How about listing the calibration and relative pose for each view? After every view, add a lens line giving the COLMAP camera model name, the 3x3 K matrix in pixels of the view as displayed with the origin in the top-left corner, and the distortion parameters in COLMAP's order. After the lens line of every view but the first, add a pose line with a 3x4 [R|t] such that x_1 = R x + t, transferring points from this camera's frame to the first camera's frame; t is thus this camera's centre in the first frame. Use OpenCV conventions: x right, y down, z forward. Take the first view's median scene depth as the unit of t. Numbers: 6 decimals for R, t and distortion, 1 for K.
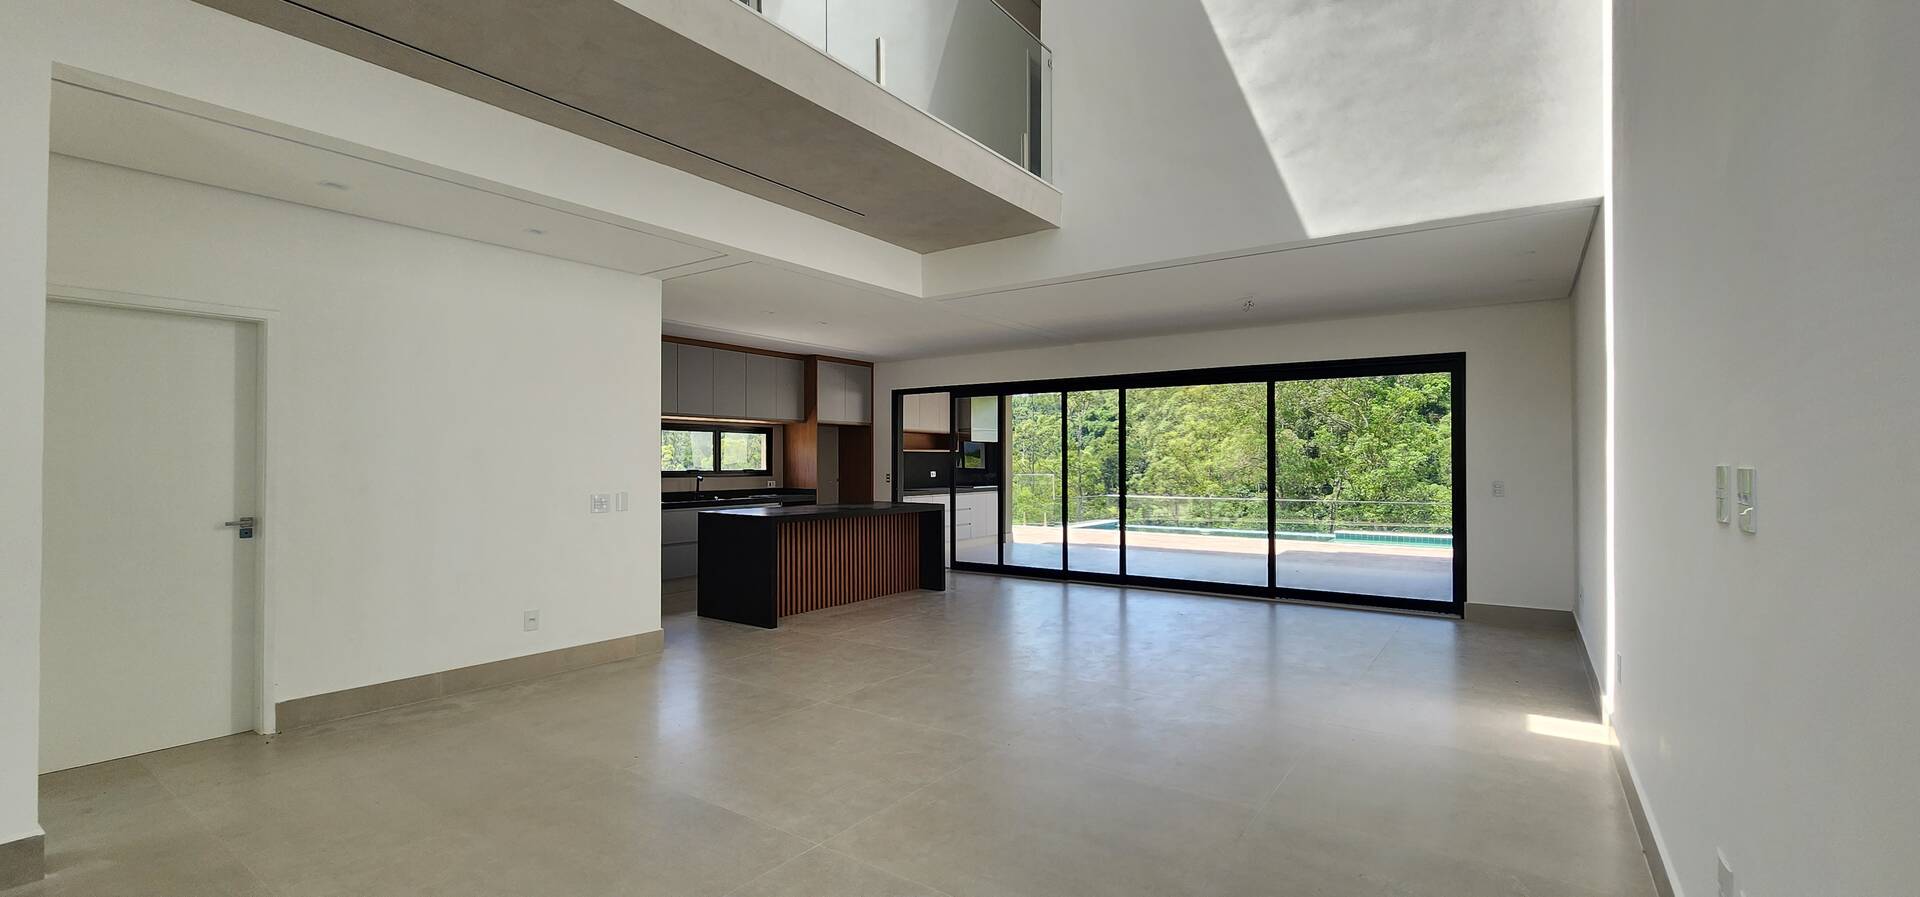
lens RADIAL K [[790.6, 0, 964.2], [0, 790.6, 451.5], [0, 0, 1]] dist [0.002934, -0.001152]
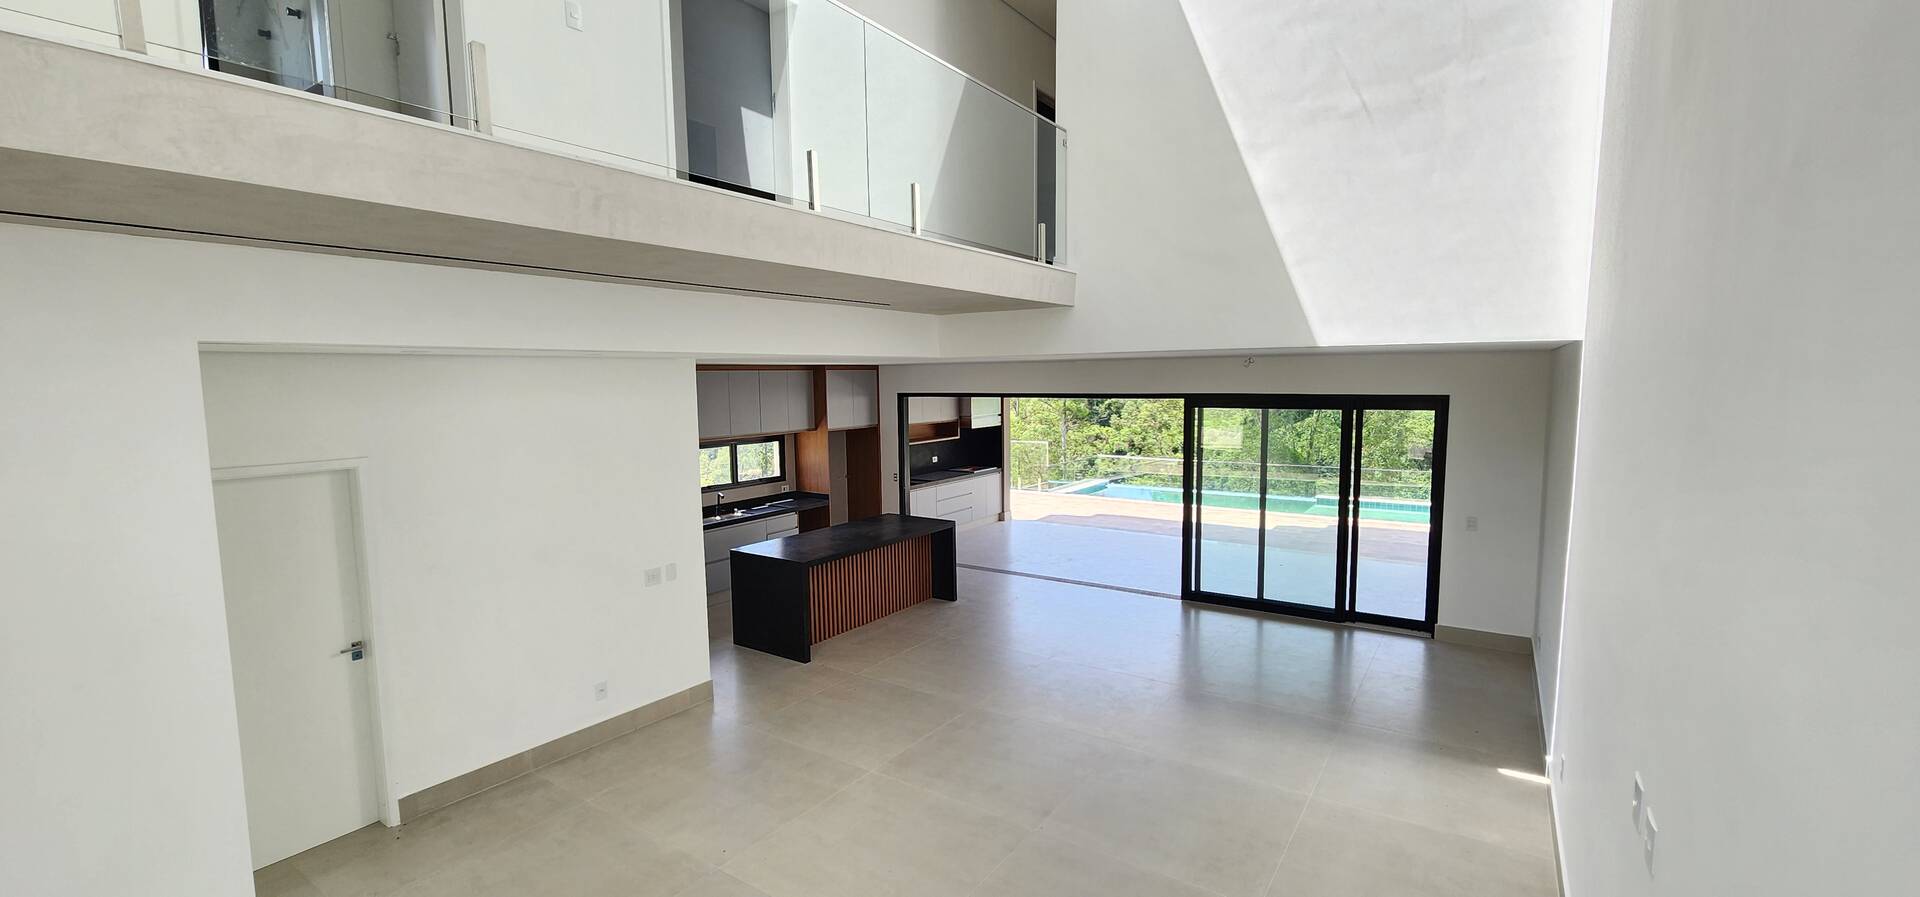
lens RADIAL K [[790.6, 0, 959.7], [0, 790.6, 456.3], [0, 0, 1]] dist [0.002934, -0.001152]
pose [[0.999803, -0.013684, 0.014406, -0.040186], [0.011960, 0.993455, 0.113595, -0.170132], [-0.015866, -0.113400, 0.993423, -0.053039]]
